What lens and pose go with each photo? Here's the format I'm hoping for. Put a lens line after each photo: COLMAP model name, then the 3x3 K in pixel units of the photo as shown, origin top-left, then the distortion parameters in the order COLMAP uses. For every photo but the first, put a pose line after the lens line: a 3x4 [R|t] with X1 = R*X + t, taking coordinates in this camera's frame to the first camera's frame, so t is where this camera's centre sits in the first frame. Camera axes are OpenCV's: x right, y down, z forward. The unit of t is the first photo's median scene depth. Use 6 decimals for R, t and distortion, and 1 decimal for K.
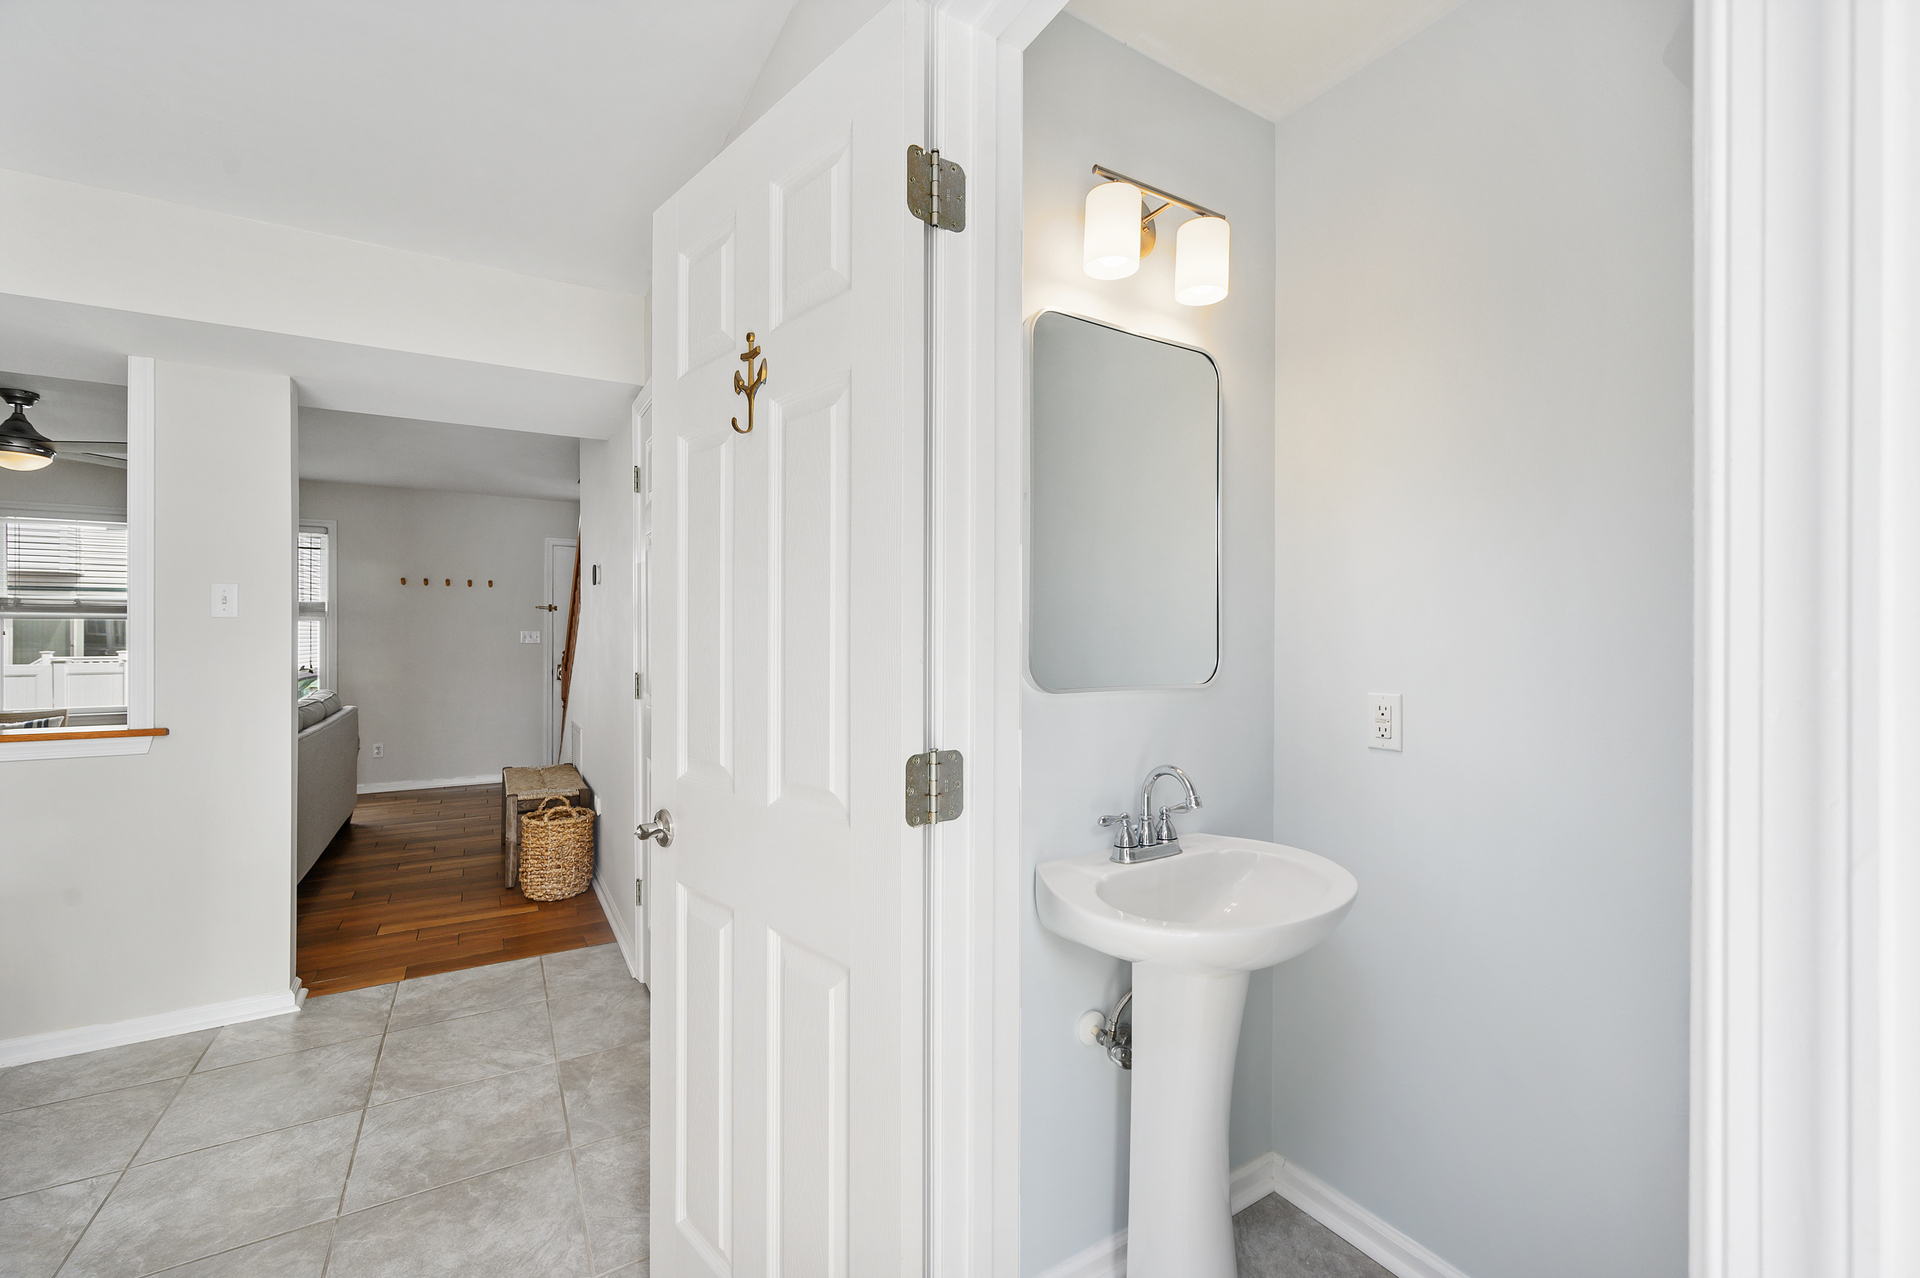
lens RADIAL K [[771.8, 0, 952.6], [0, 771.8, 632.2], [0, 0, 1]] dist [0.000360, -0.000082]
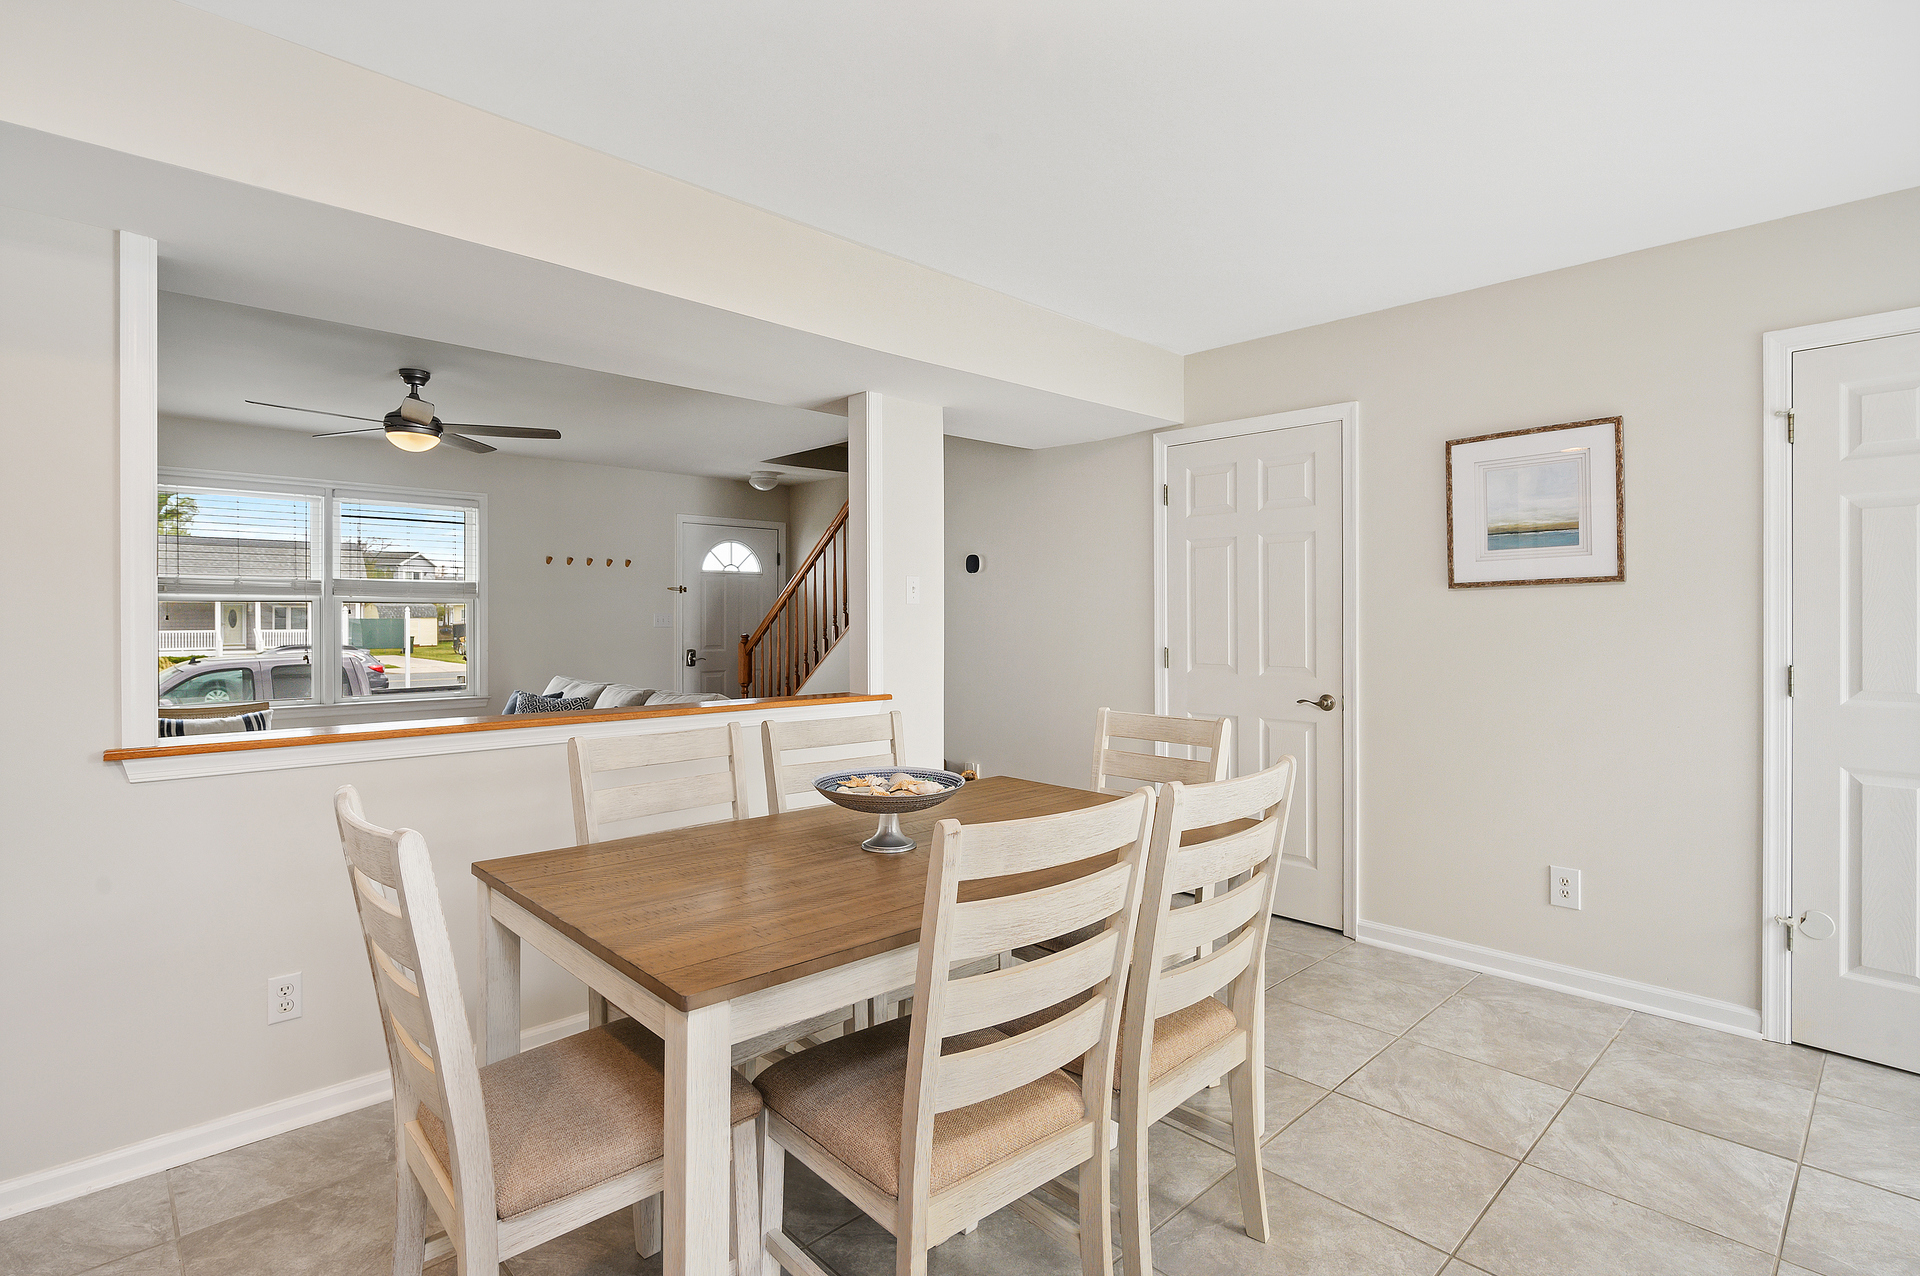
lens RADIAL K [[923.8, 0, 965.5], [0, 923.8, 620.5], [0, 0, 1]] dist [-0.004391, 0.000187]
pose [[0.975962, -0.002048, 0.217933, -0.476244], [0.000635, 0.999978, 0.006554, -0.001453], [-0.217942, -0.006258, 0.975942, -0.182594]]
